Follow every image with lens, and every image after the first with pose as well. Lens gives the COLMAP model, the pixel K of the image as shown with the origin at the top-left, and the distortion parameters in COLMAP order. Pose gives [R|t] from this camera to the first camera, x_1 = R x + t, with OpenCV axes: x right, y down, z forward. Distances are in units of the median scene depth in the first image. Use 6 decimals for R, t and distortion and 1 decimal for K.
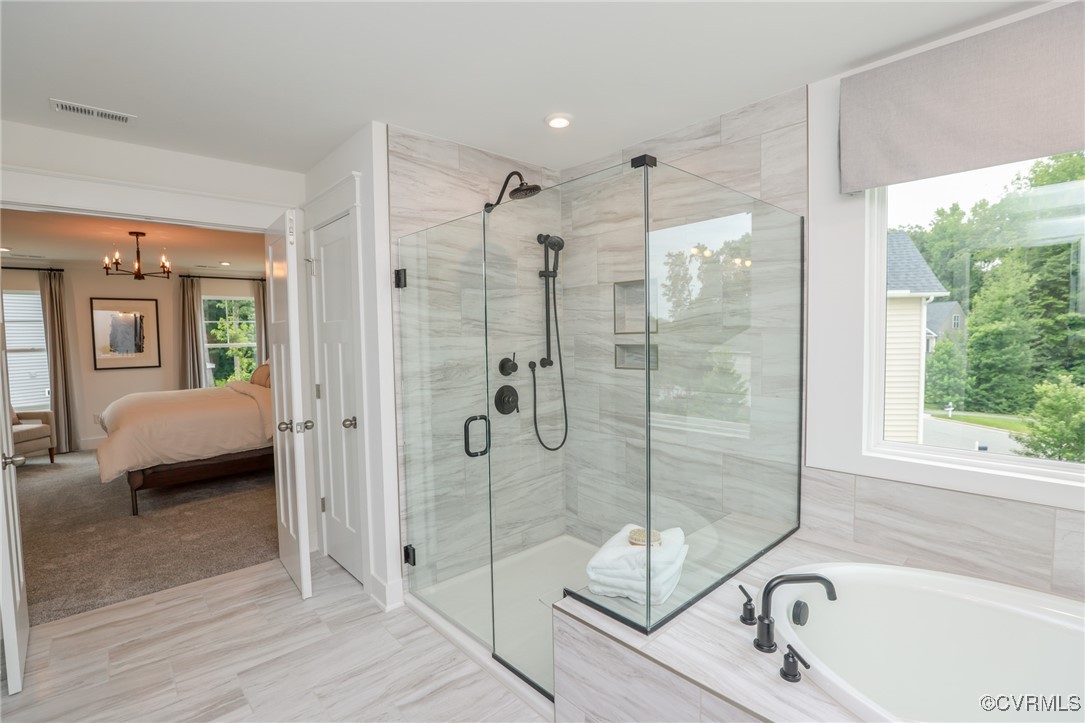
lens RADIAL K [[497.2, 0, 542.5], [0, 497.2, 361.5], [0, 0, 1]] dist [-0.024405, 0.000583]
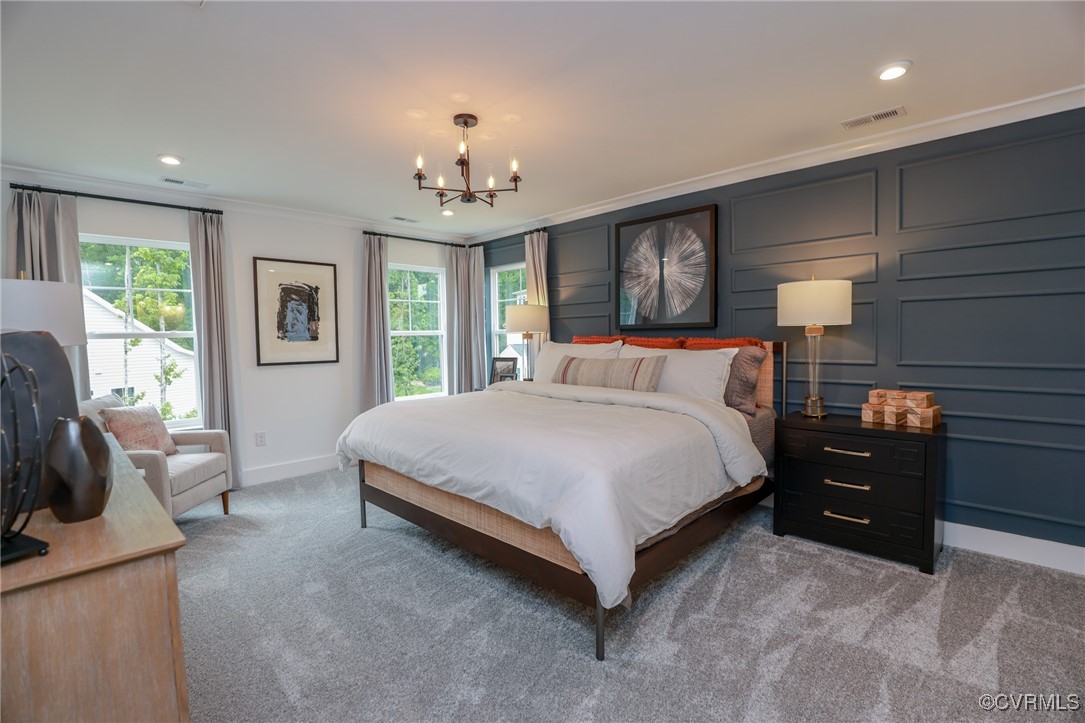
lens RADIAL K [[497.2, 0, 542.5], [0, 497.2, 361.5], [0, 0, 1]] dist [-0.024405, 0.000583]
pose [[0.999378, 0.002413, 0.035168, -0.551791], [-0.002193, 0.999978, -0.006290, 0.015016], [-0.035183, 0.006209, 0.999362, 0.310652]]
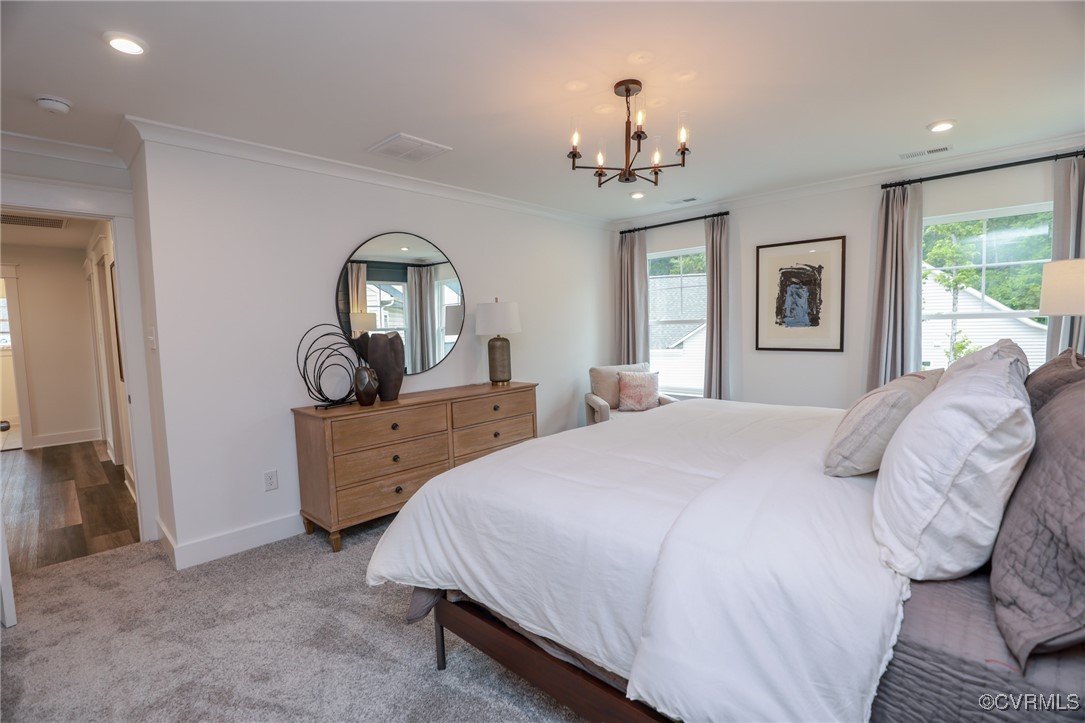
lens RADIAL K [[488.6, 0, 542.5], [0, 488.6, 361.5], [0, 0, 1]] dist [-0.024042, 0.000333]
pose [[0.061306, 0.092449, -0.993828, -0.234206], [-0.033039, 0.995344, 0.090551, -0.018982], [0.997572, 0.027284, 0.064075, 0.643759]]
